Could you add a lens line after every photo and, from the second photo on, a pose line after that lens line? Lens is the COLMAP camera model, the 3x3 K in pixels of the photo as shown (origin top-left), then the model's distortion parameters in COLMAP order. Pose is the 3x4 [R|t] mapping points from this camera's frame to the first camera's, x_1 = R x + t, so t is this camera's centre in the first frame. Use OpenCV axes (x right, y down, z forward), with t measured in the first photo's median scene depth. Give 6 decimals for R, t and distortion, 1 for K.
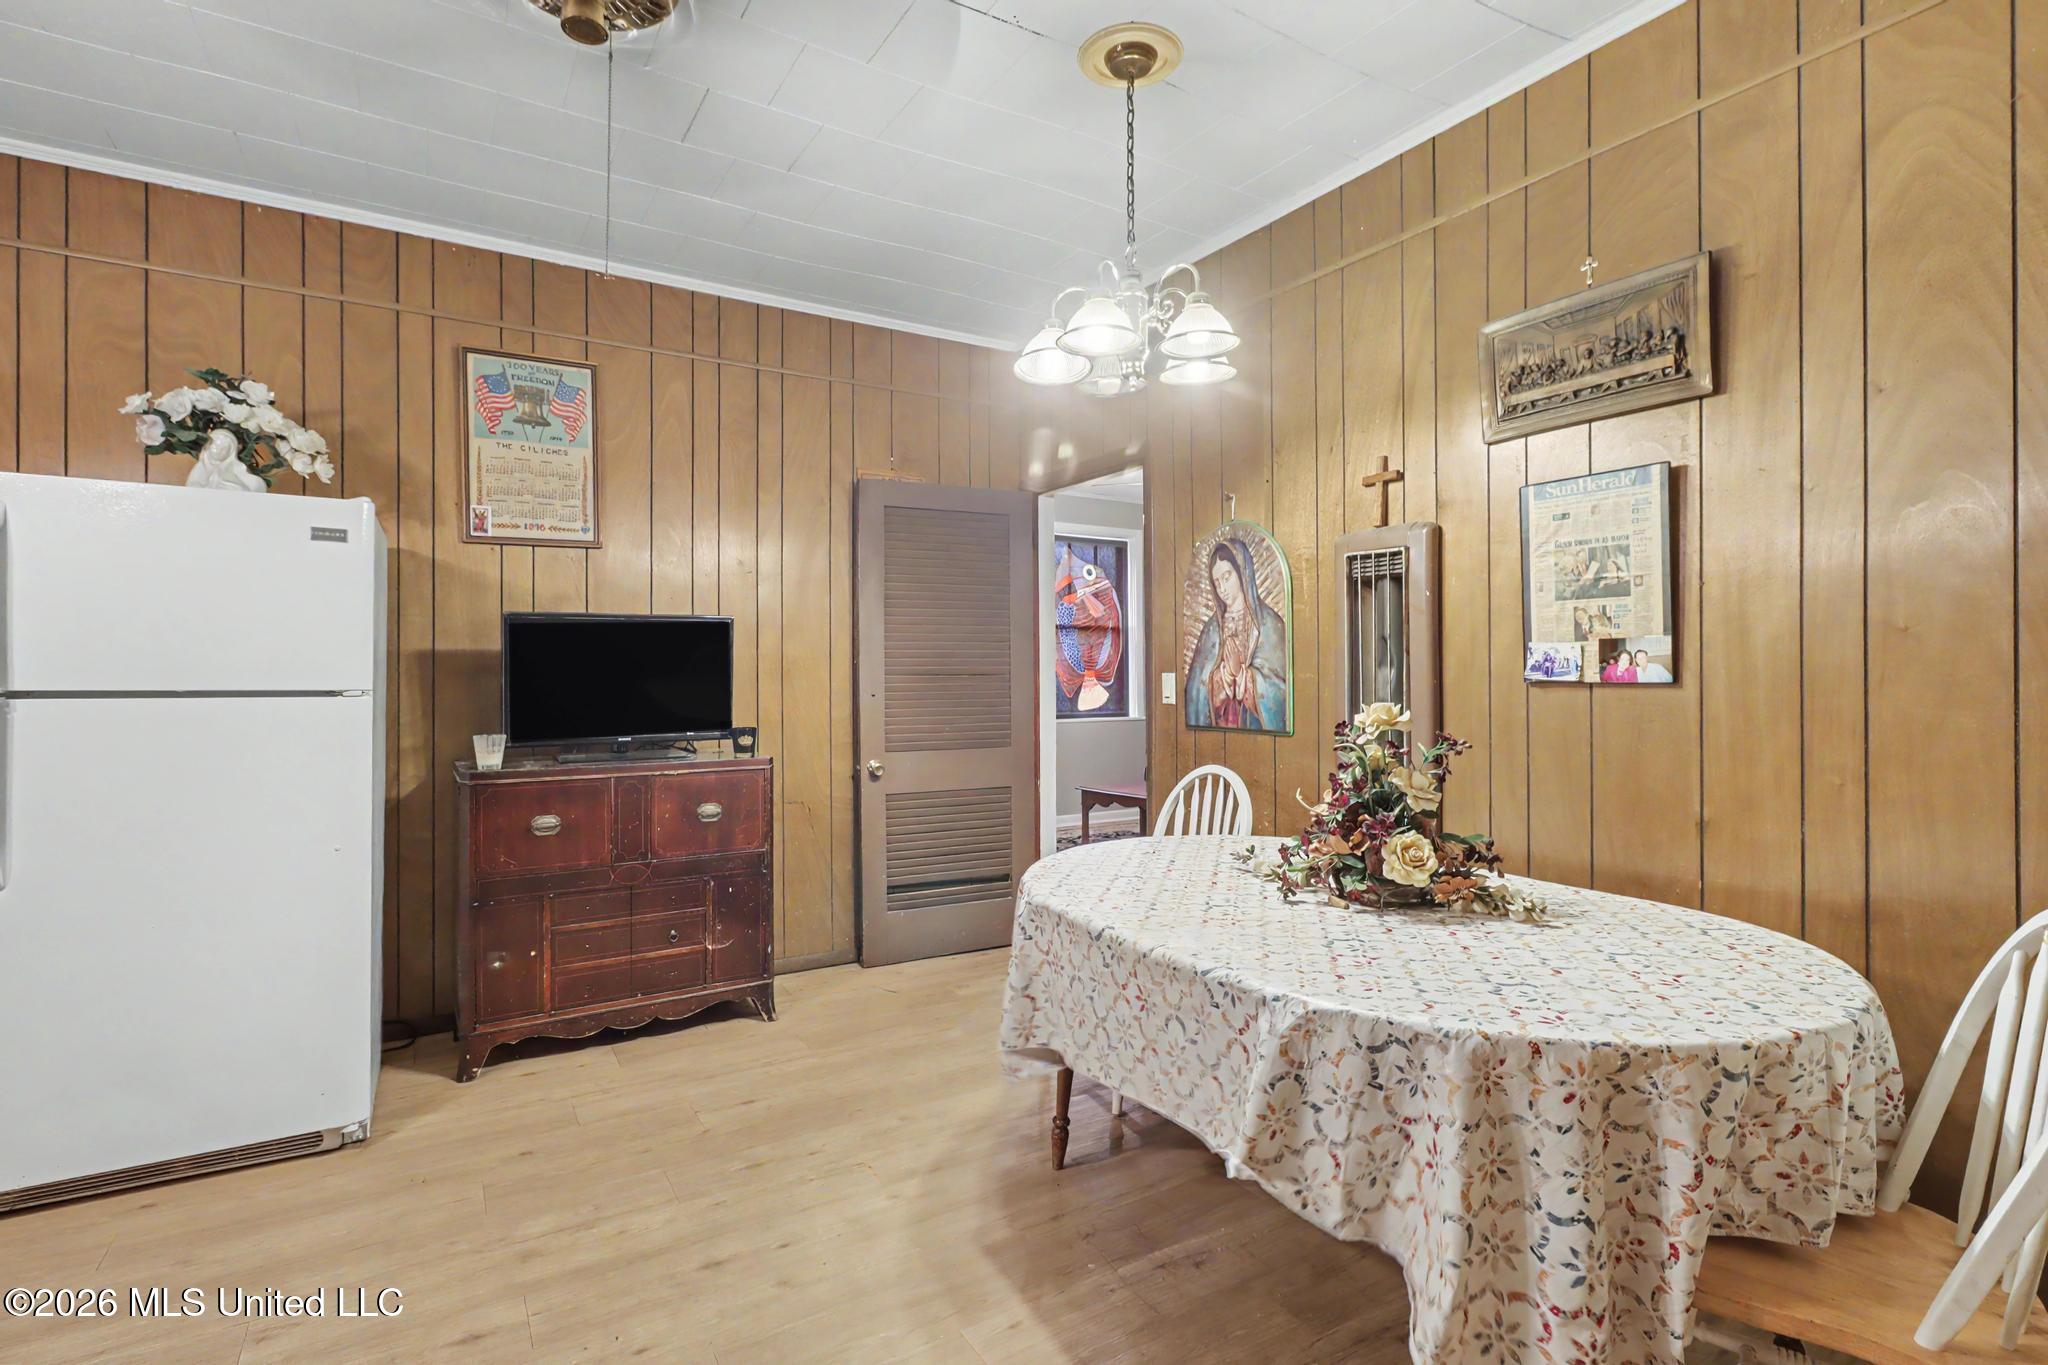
lens RADIAL K [[978.5, 0, 1010.5], [0, 978.5, 672.2], [0, 0, 1]] dist [0.002095, 0.000621]
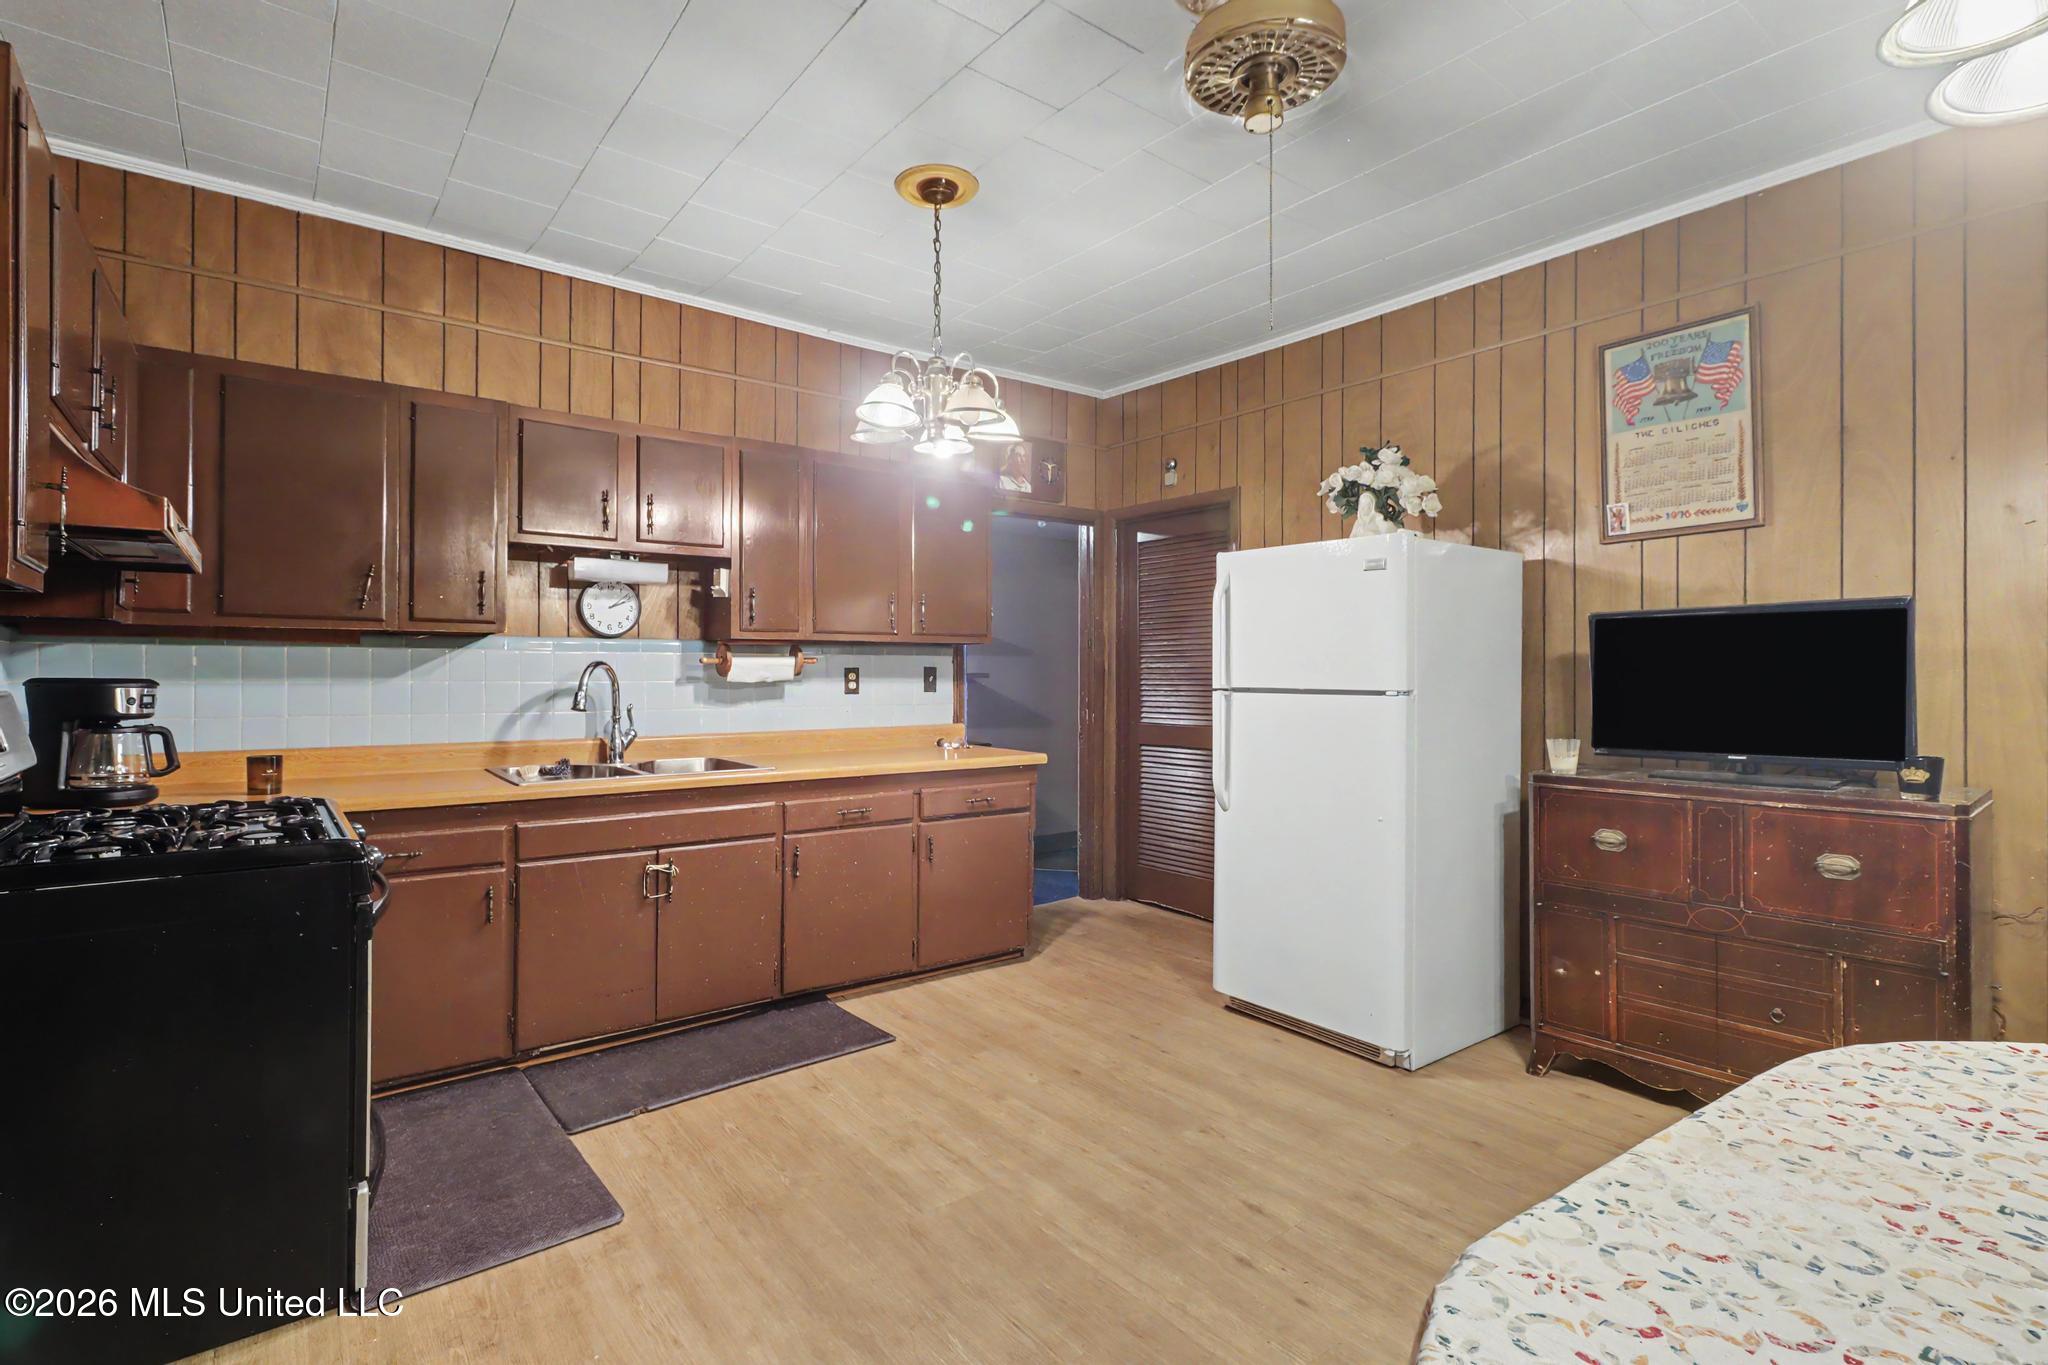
lens RADIAL K [[978.5, 0, 1010.1], [0, 978.5, 678.3], [0, 0, 1]] dist [0.002095, 0.000621]
pose [[0.104859, 0.001289, -0.994486, 0.365931], [-0.000511, 0.999999, 0.001242, 0.001351], [0.994487, 0.000377, 0.104860, 0.310891]]
